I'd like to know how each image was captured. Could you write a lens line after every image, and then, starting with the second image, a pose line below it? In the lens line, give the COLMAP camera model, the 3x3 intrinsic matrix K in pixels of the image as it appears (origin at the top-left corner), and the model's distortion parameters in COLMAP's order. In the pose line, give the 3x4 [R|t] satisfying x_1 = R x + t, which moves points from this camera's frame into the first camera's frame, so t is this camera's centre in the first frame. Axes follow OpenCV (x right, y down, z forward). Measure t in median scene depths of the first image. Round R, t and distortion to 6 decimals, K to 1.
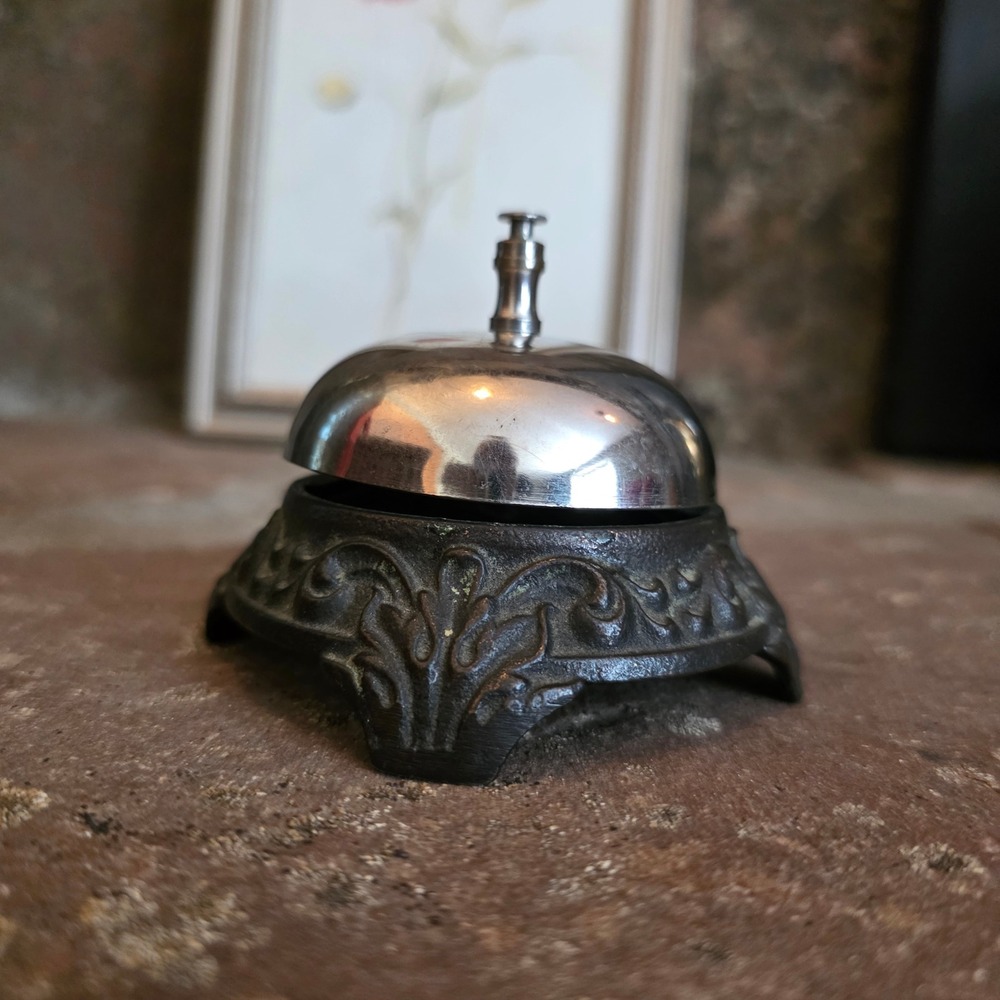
lens RADIAL K [[1016.5, 0, 494.3], [0, 1016.5, 466.8], [0, 0, 1]] dist [-0.032595, 0.000000]
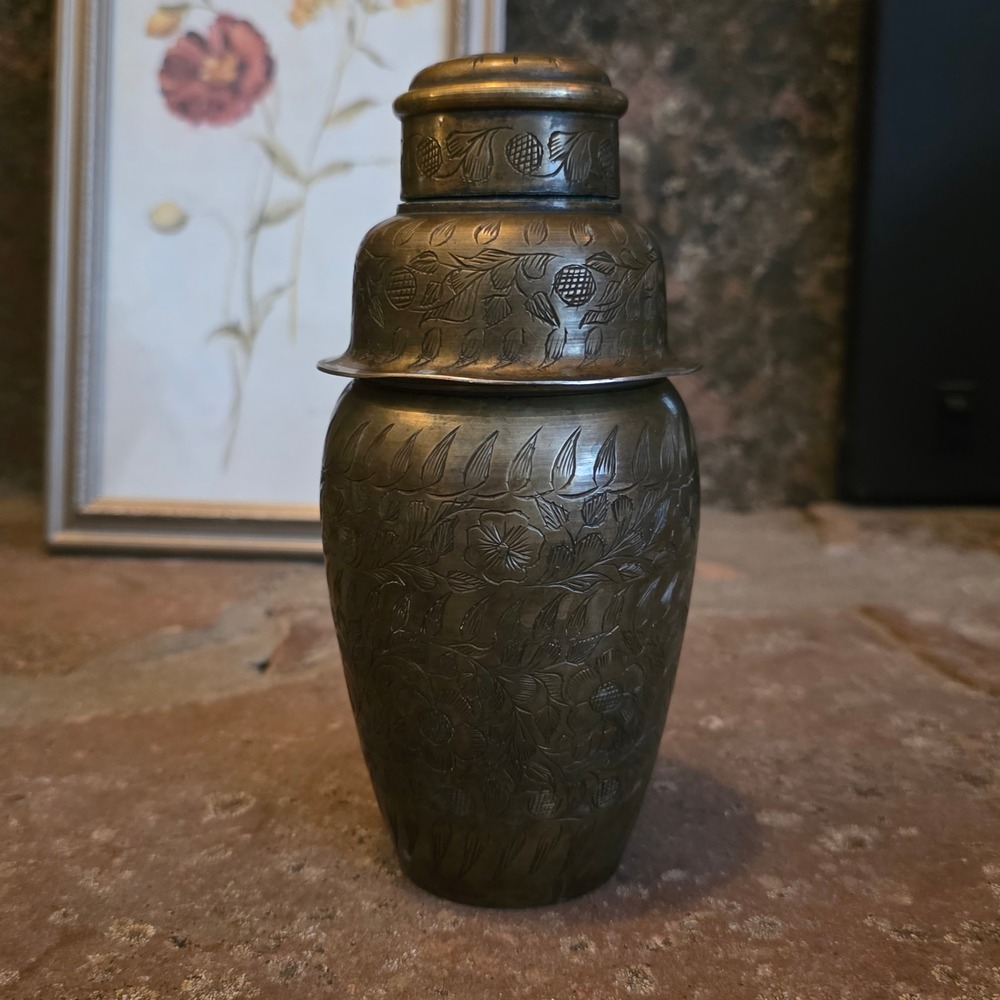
lens RADIAL K [[1263.1, 0, 503.8], [0, 1263.1, 505.3], [0, 0, 1]] dist [-0.030826, 0.000000]
pose [[0.997498, -0.055974, -0.043184, 0.428156], [0.060214, 0.992743, 0.104096, -0.748706], [0.037044, -0.106436, 0.993629, -1.424651]]
